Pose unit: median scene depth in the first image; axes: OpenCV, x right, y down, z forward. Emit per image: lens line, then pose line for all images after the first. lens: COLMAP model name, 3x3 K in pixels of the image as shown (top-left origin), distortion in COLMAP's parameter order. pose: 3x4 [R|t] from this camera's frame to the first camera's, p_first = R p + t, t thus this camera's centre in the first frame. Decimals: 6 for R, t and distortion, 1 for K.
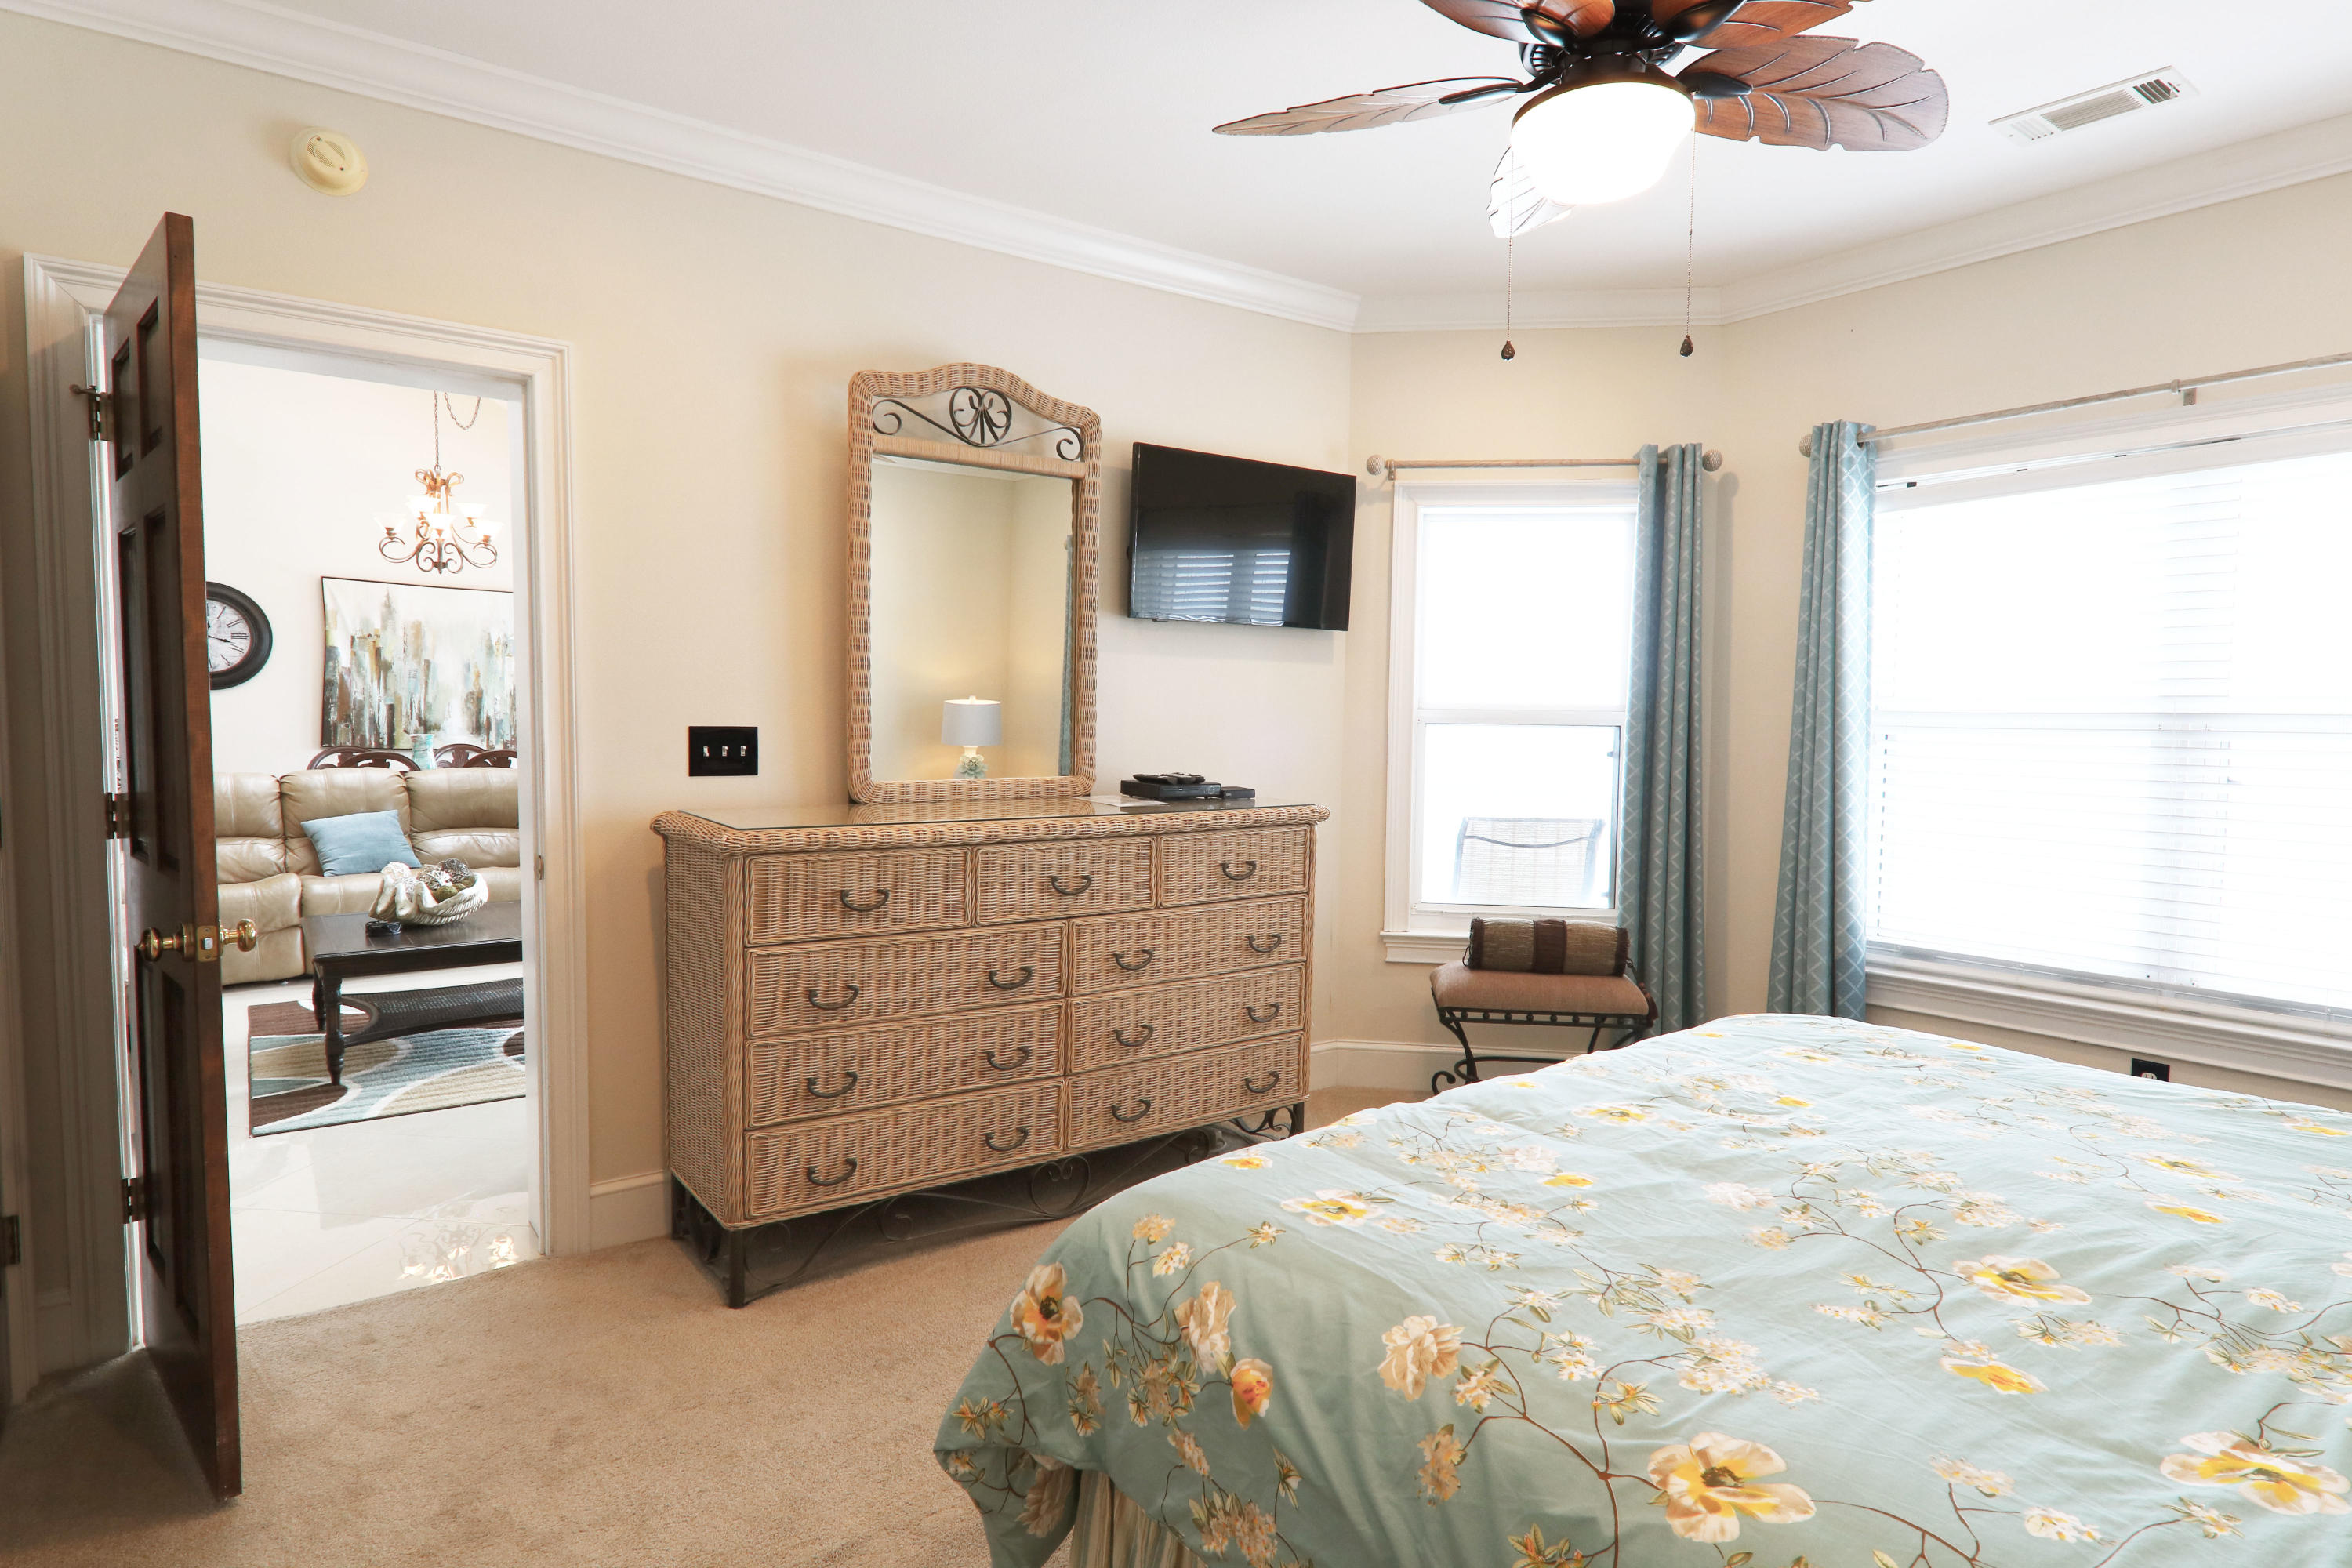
lens RADIAL K [[1310.6, 0, 1174.4], [0, 1310.6, 784.8], [0, 0, 1]] dist [0.006473, -0.001636]
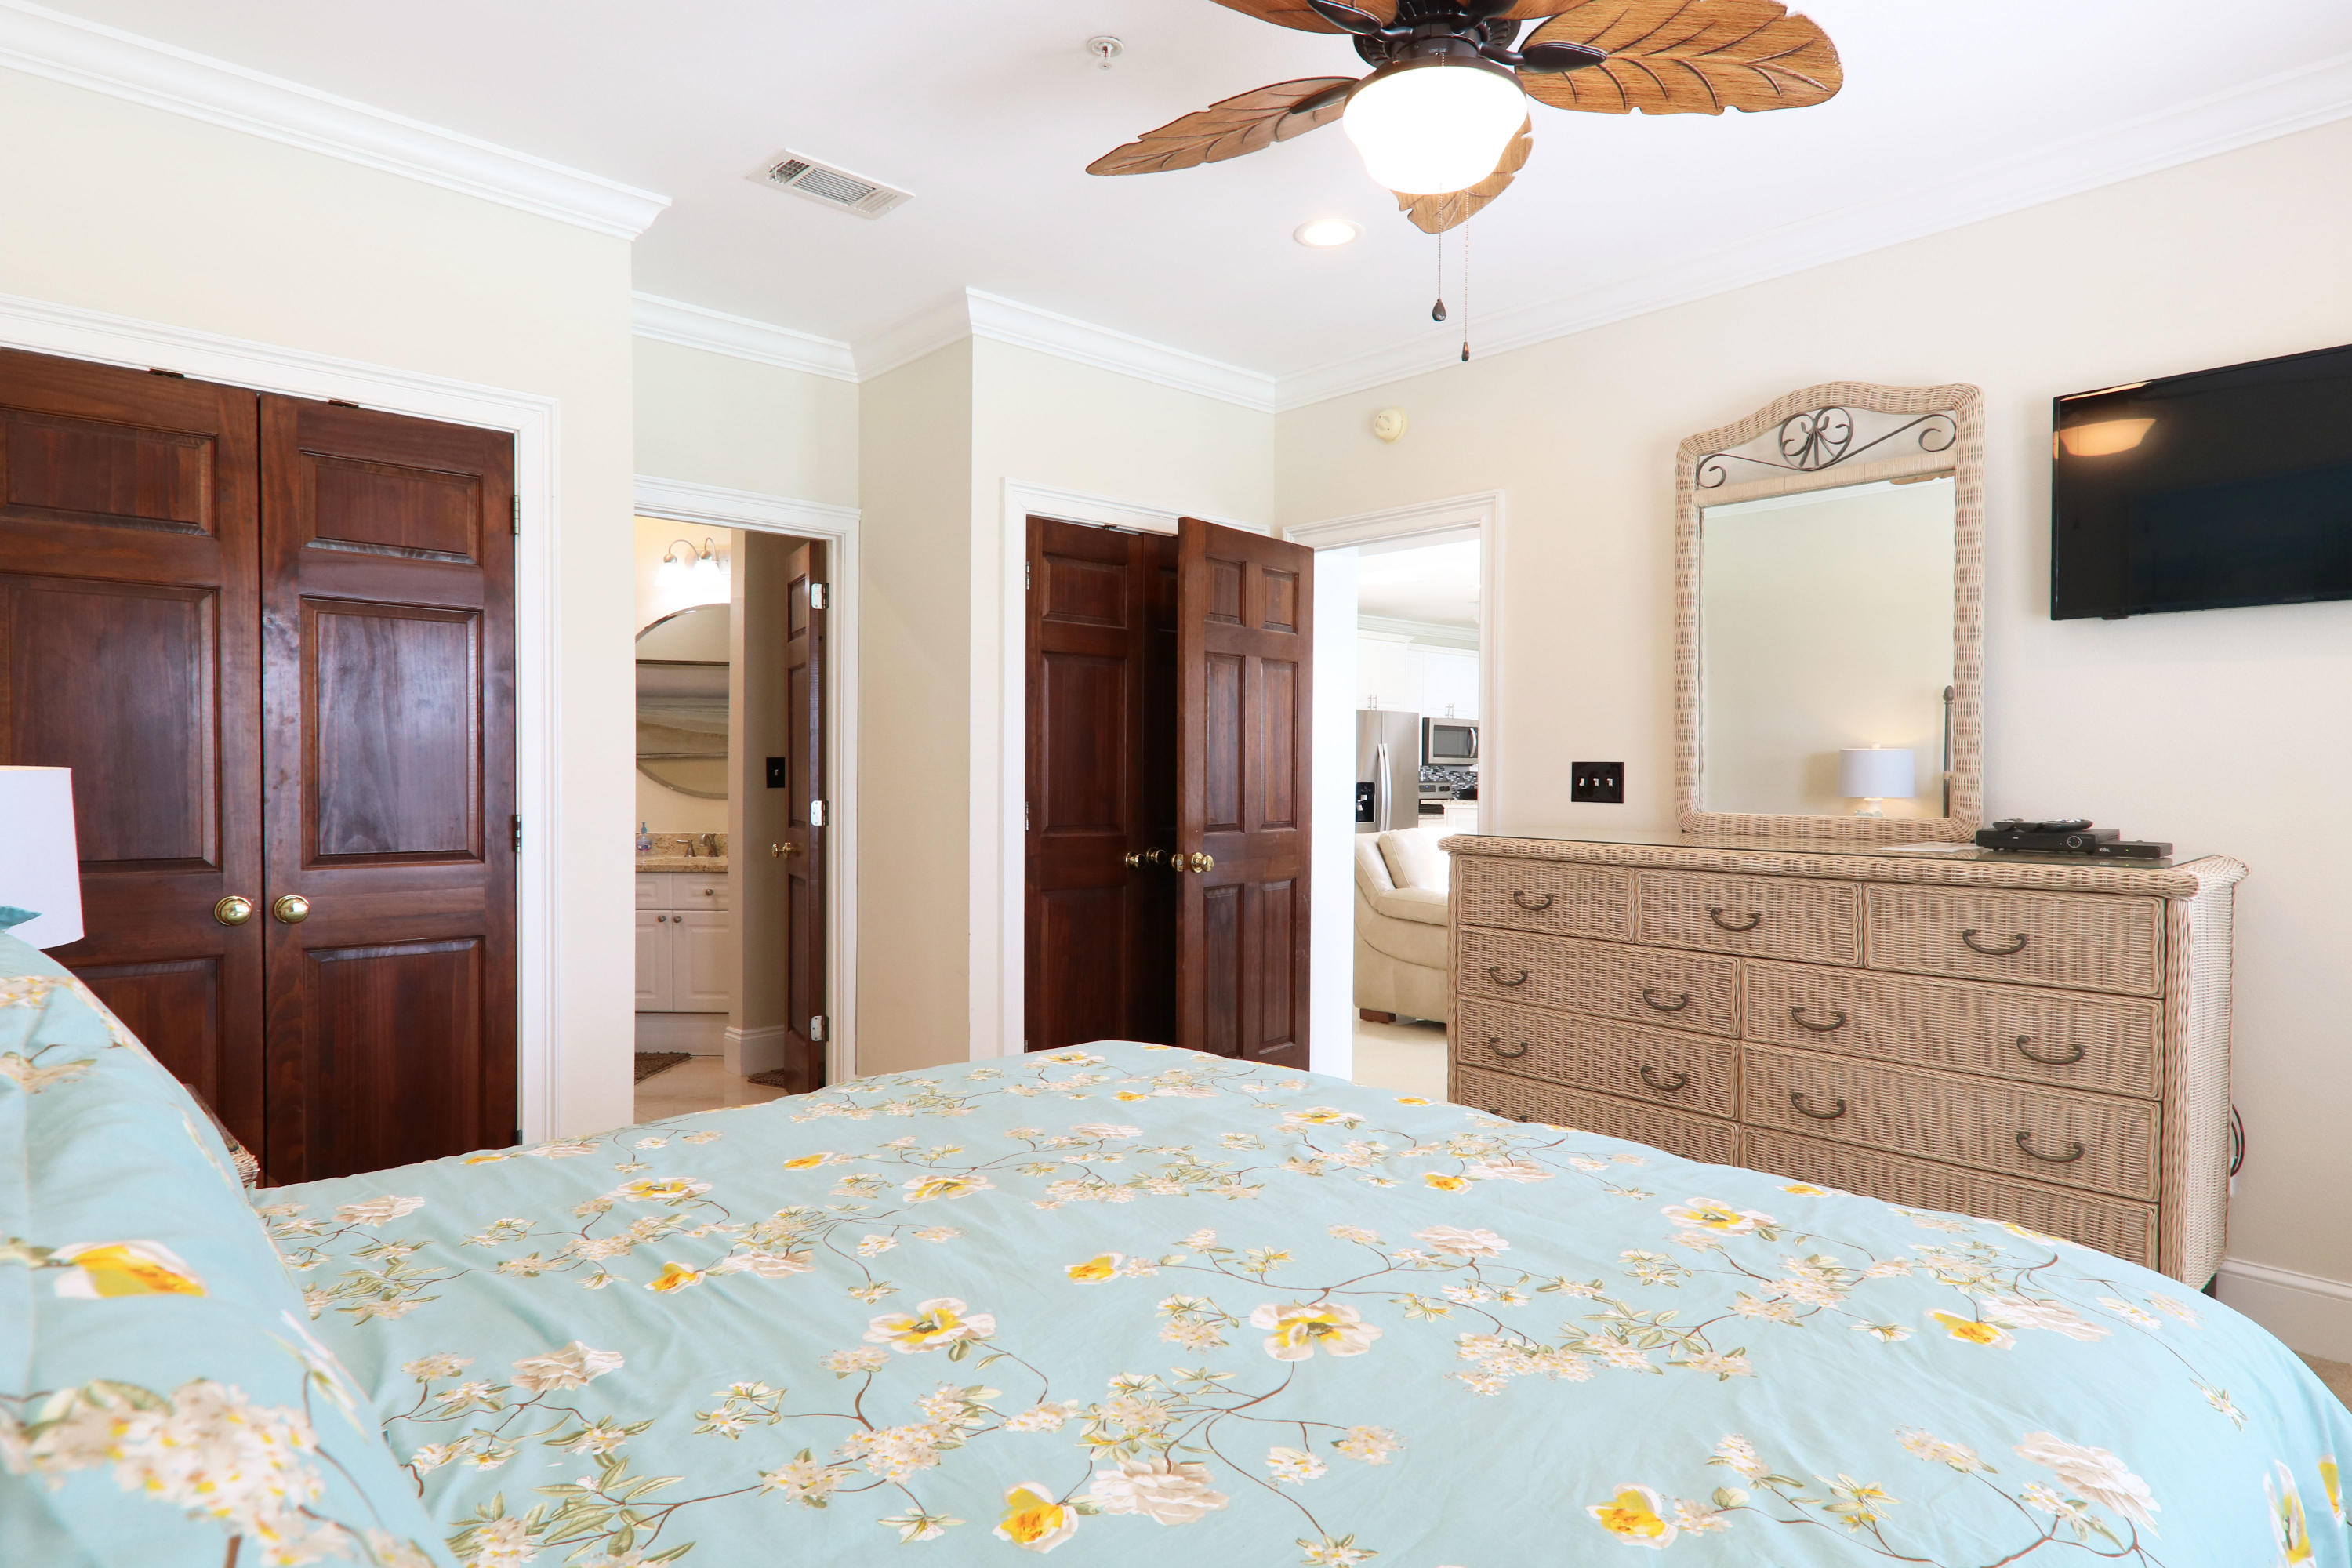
lens RADIAL K [[1310.6, 0, 1162.2], [0, 1310.6, 784.6], [0, 0, 1]] dist [0.006473, -0.001636]
pose [[0.102675, 0.000055, -0.994715, 0.843282], [-0.058170, 0.998289, -0.005949, 0.007495], [0.993013, 0.058474, 0.102502, 0.487070]]
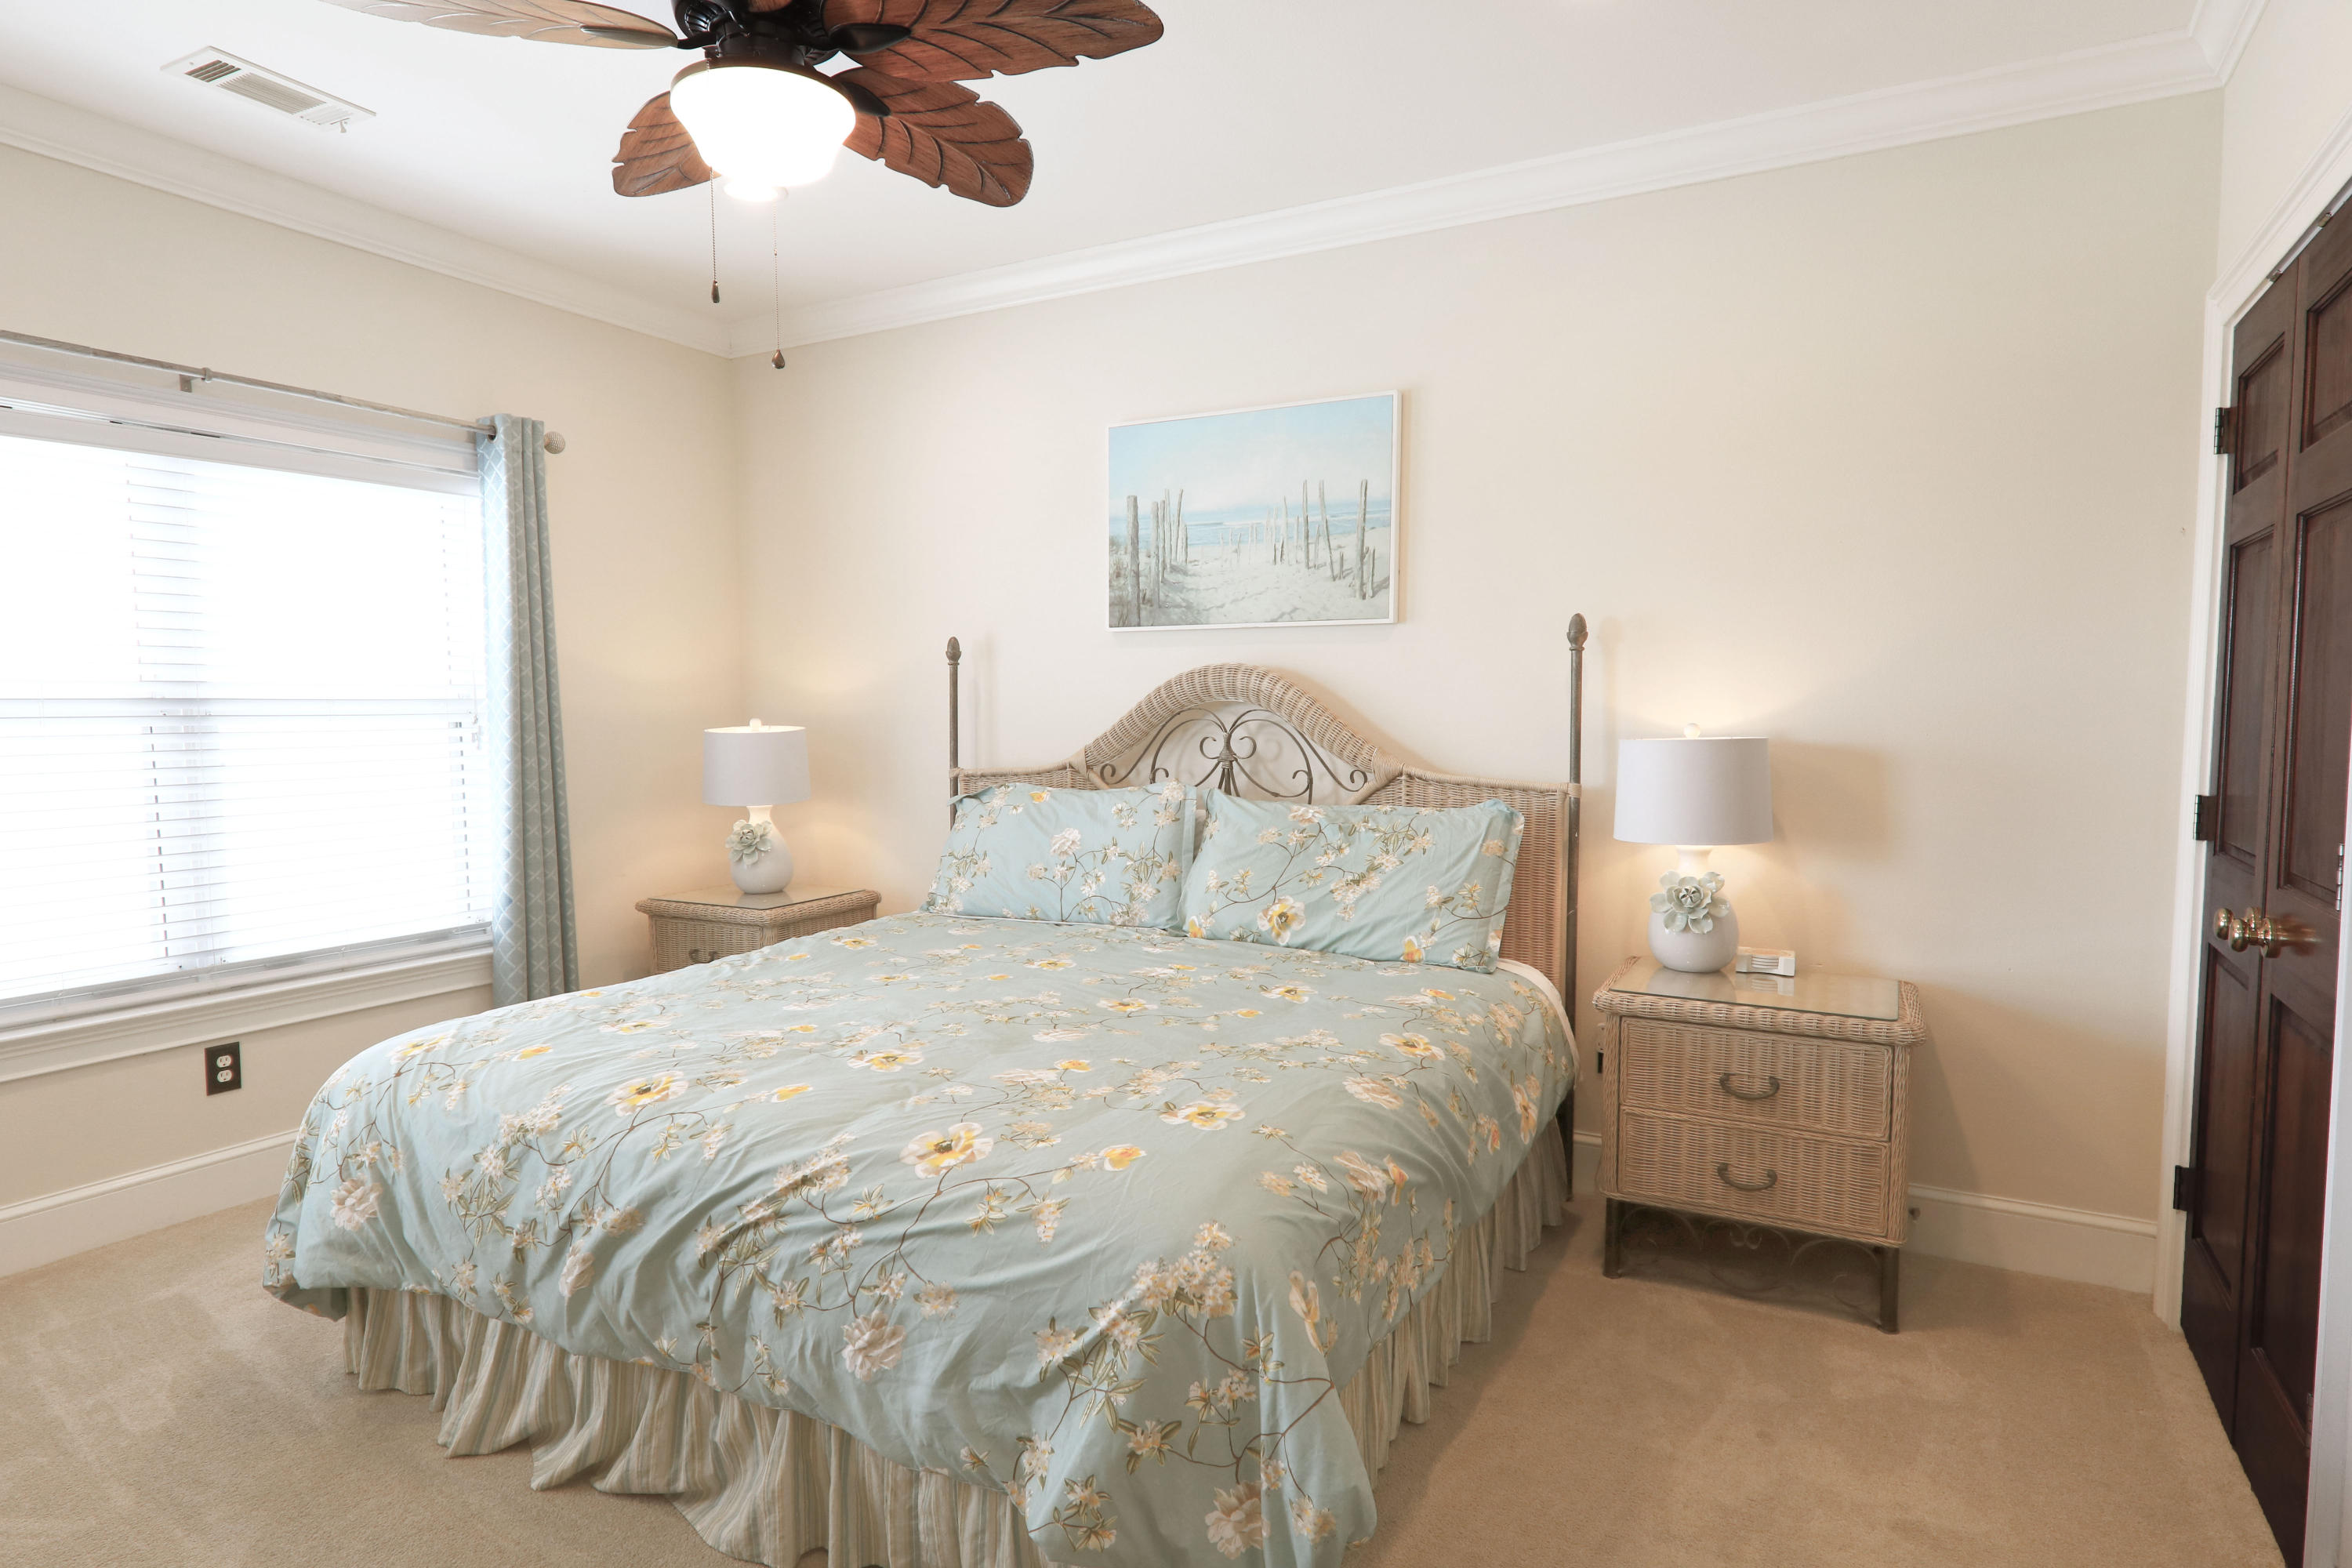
lens RADIAL K [[1310.6, 0, 1176.4], [0, 1310.6, 777.2], [0, 0, 1]] dist [0.006473, -0.001636]
pose [[-0.418932, -0.059468, 0.906068, -0.490289], [0.049319, 0.994890, 0.088101, -0.048760], [-0.906677, 0.081595, -0.413858, 0.780876]]
